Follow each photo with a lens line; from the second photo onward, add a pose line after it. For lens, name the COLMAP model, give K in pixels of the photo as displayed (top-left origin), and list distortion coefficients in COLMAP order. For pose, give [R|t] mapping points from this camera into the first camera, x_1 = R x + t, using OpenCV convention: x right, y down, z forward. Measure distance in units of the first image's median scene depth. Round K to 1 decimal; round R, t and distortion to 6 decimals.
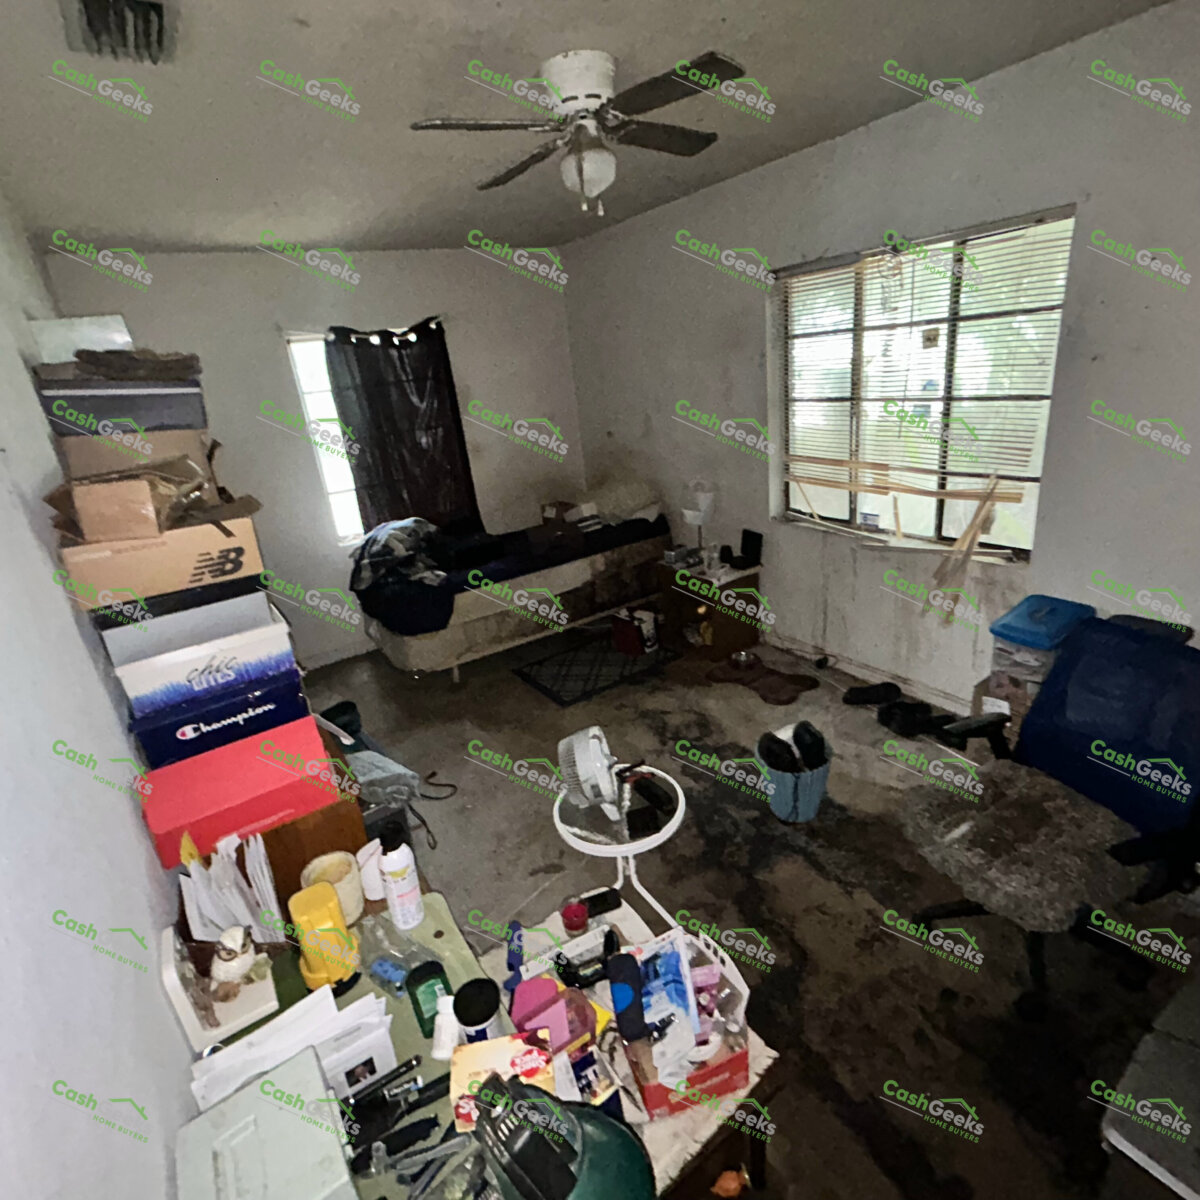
lens RADIAL K [[644.2, 0, 600.0], [0, 644.2, 600.0], [0, 0, 1]] dist [-0.001455, 0.000940]
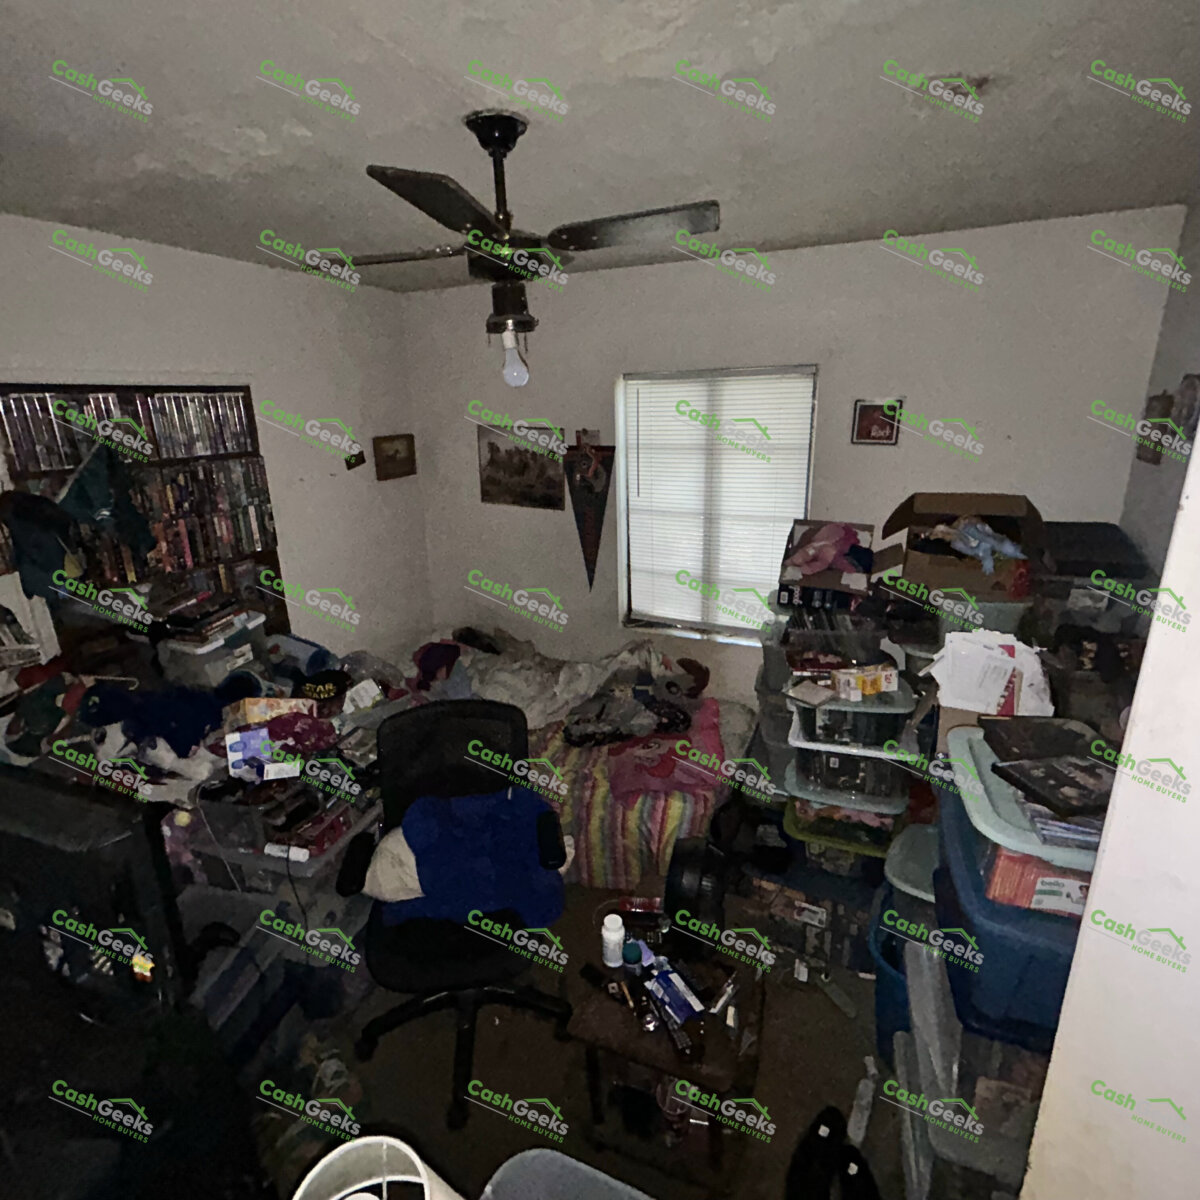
lens RADIAL K [[644.2, 0, 600.0], [0, 644.2, 600.0], [0, 0, 1]] dist [-0.001455, 0.000940]
pose [[1.000000, -0.000061, -0.000468, 0.645709], [0.000061, 1.000000, 0.000085, -0.000034], [0.000468, -0.000085, 1.000000, 0.000140]]
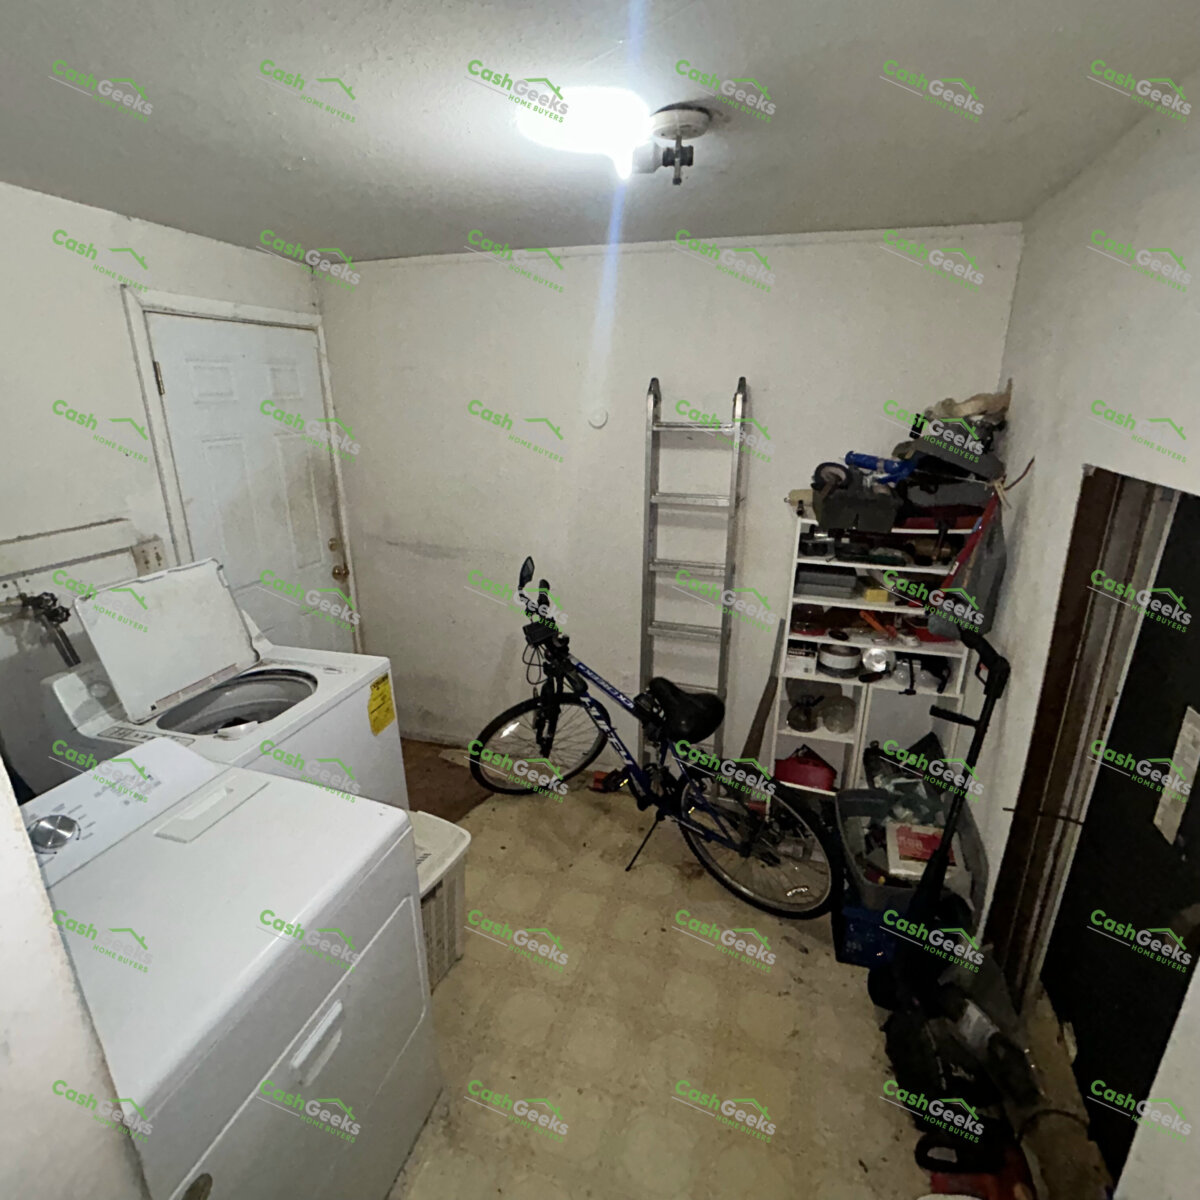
lens RADIAL K [[644.2, 0, 600.0], [0, 644.2, 600.0], [0, 0, 1]] dist [-0.001455, 0.000940]
pose [[1.000000, 0.000240, -0.000801, 0.216402], [-0.000239, 1.000000, 0.000214, -0.000003], [0.000801, -0.000213, 1.000000, -0.000183]]
